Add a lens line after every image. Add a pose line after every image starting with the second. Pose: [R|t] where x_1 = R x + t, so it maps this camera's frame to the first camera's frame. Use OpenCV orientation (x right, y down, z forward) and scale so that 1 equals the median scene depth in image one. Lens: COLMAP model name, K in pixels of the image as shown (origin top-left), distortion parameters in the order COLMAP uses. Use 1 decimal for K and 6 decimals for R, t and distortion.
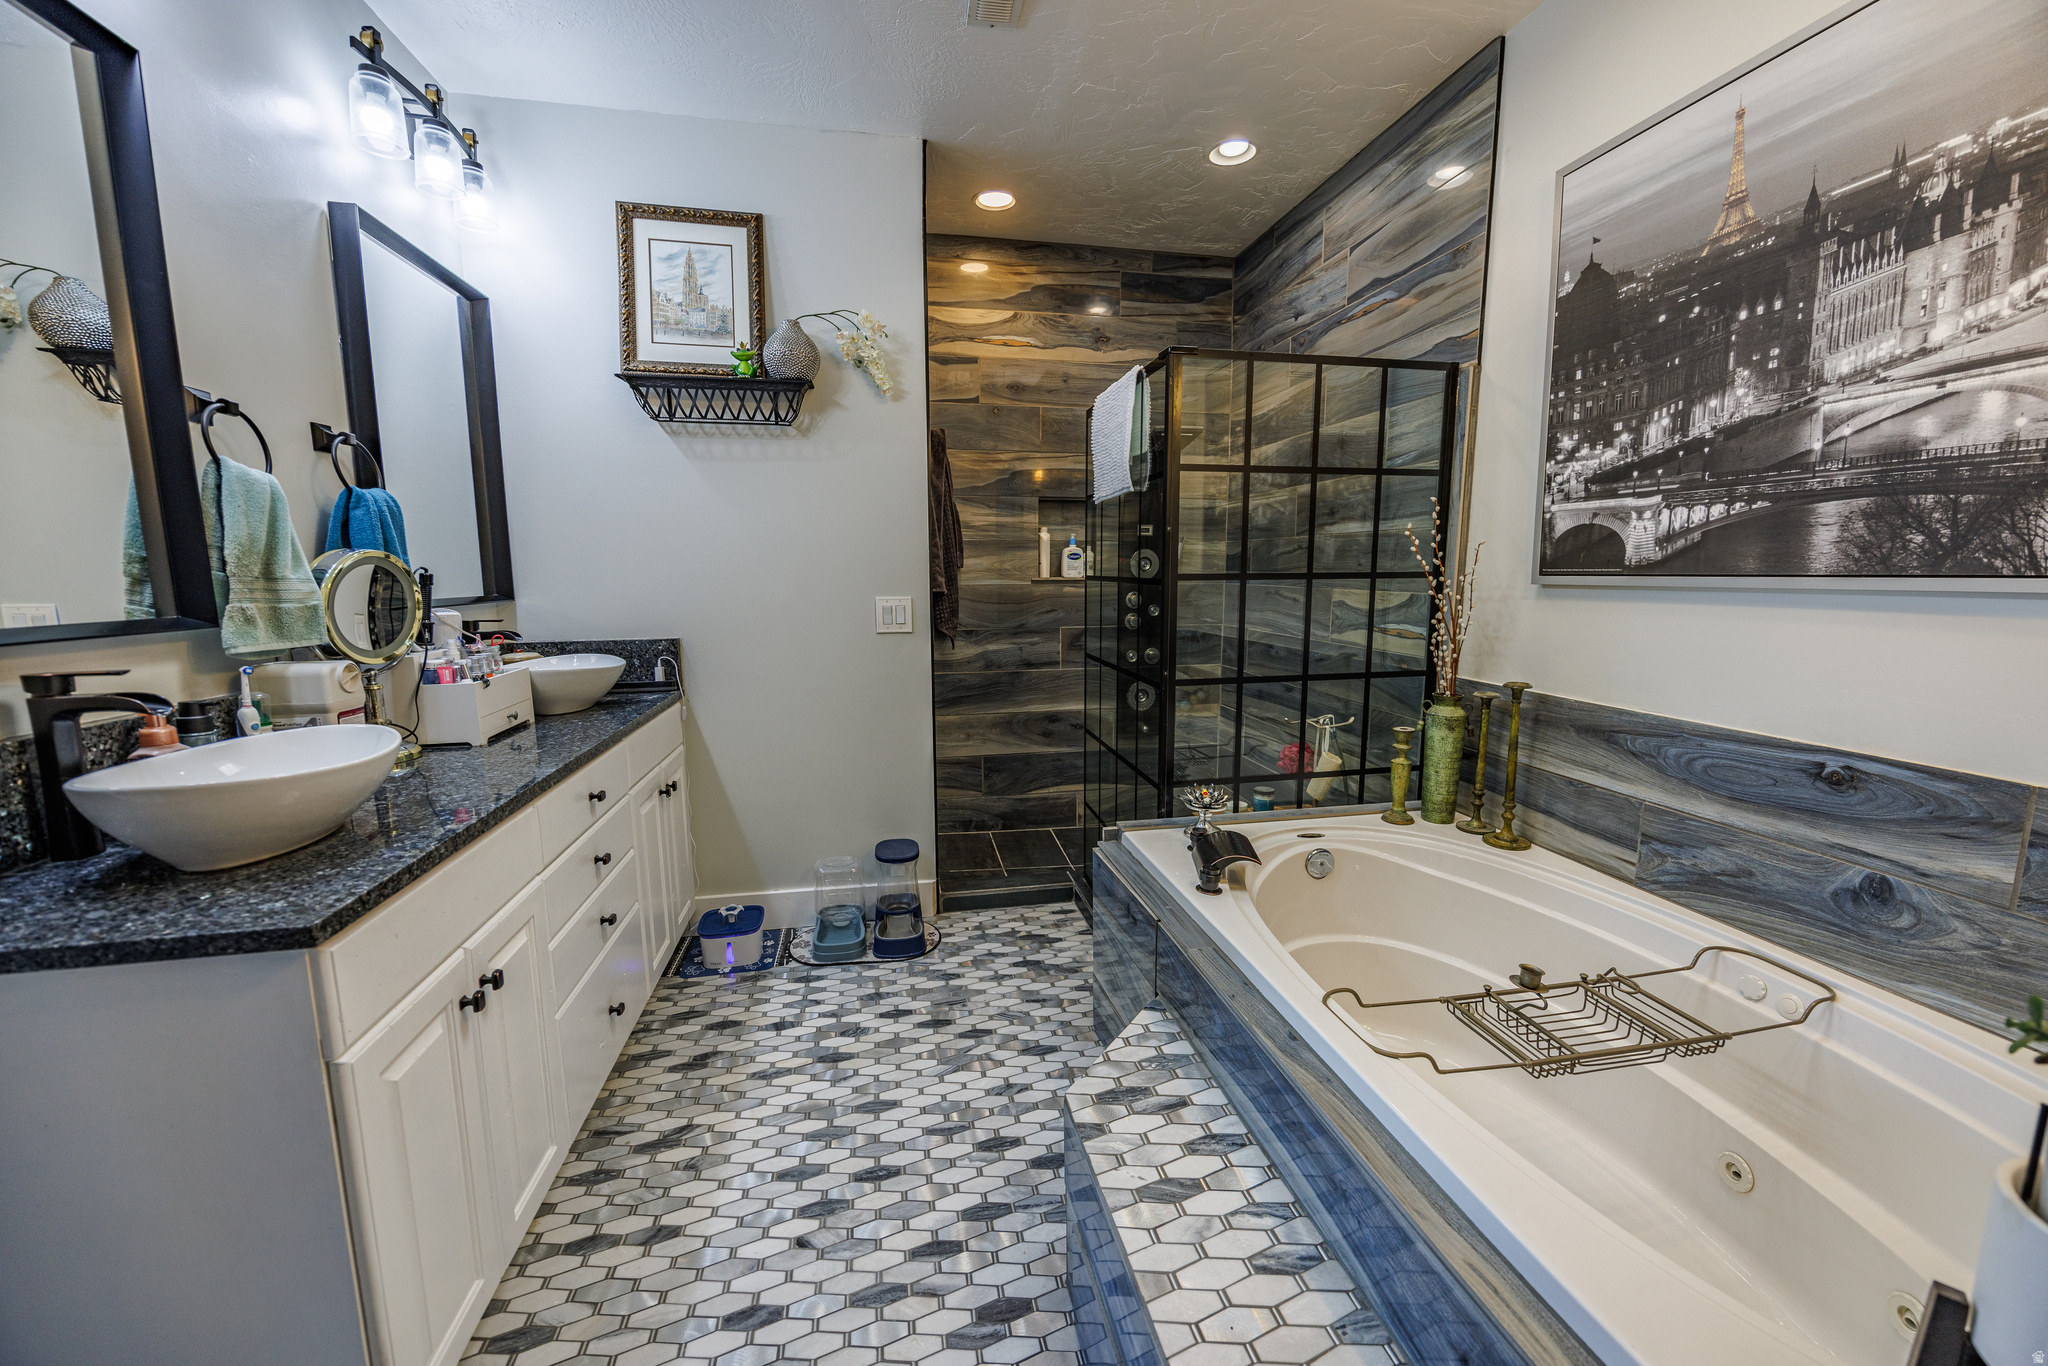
lens RADIAL K [[823.4, 0, 1036.9], [0, 823.4, 686.2], [0, 0, 1]] dist [-0.001170, -0.000043]
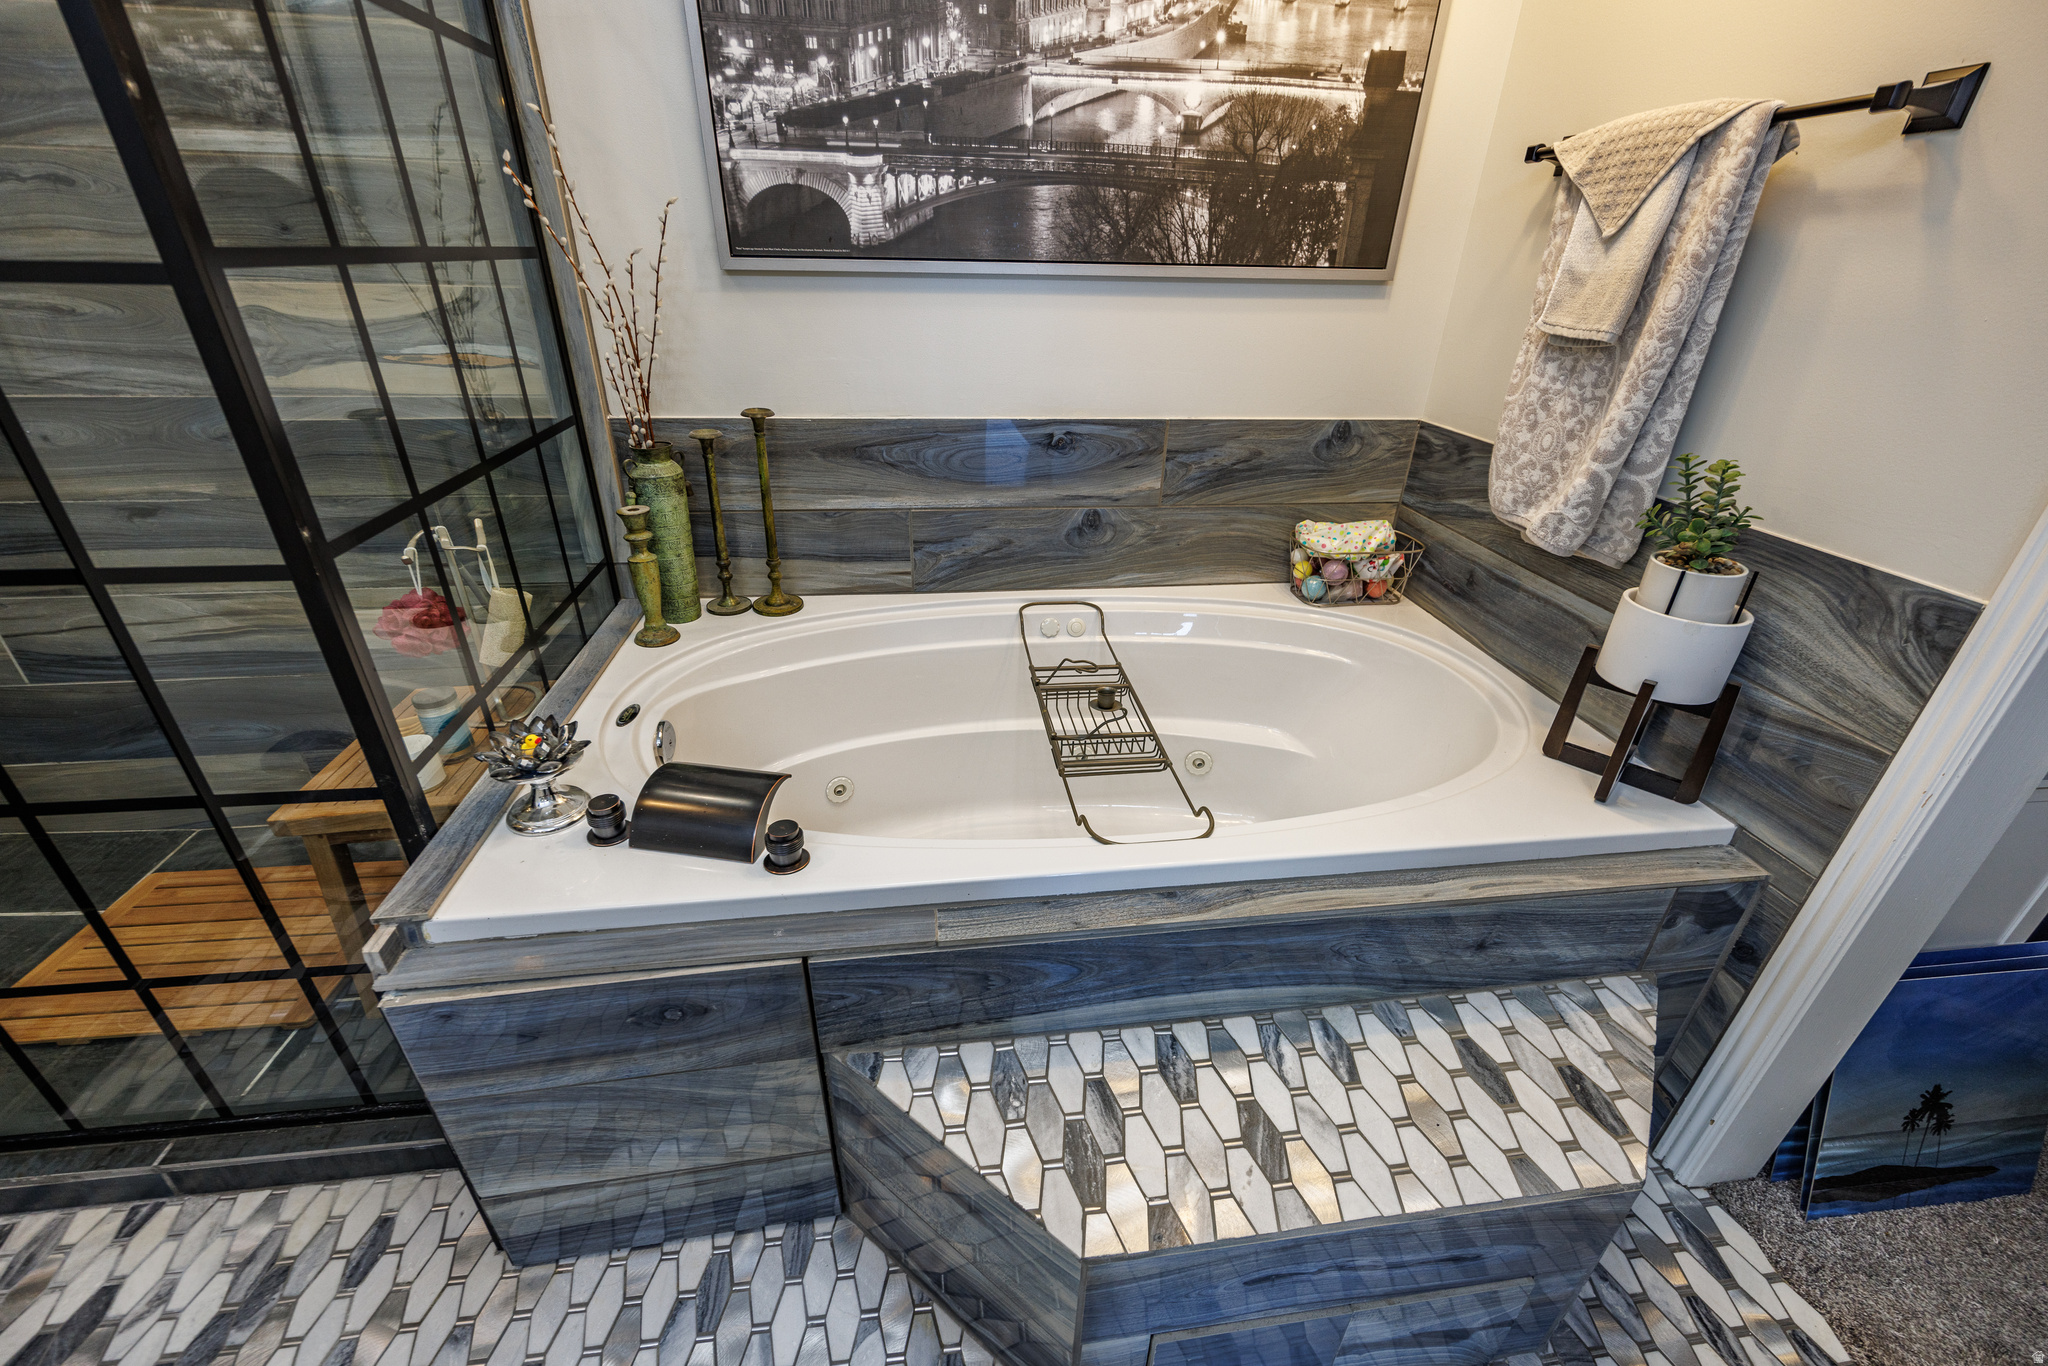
lens RADIAL K [[823.4, 0, 1026.6], [0, 823.4, 685.5], [0, 0, 1]] dist [-0.001170, -0.000043]
pose [[0.060298, -0.456957, 0.887443, -0.264789], [0.119626, 0.885961, 0.448066, -0.113016], [-0.990986, 0.079144, 0.108085, 0.838552]]
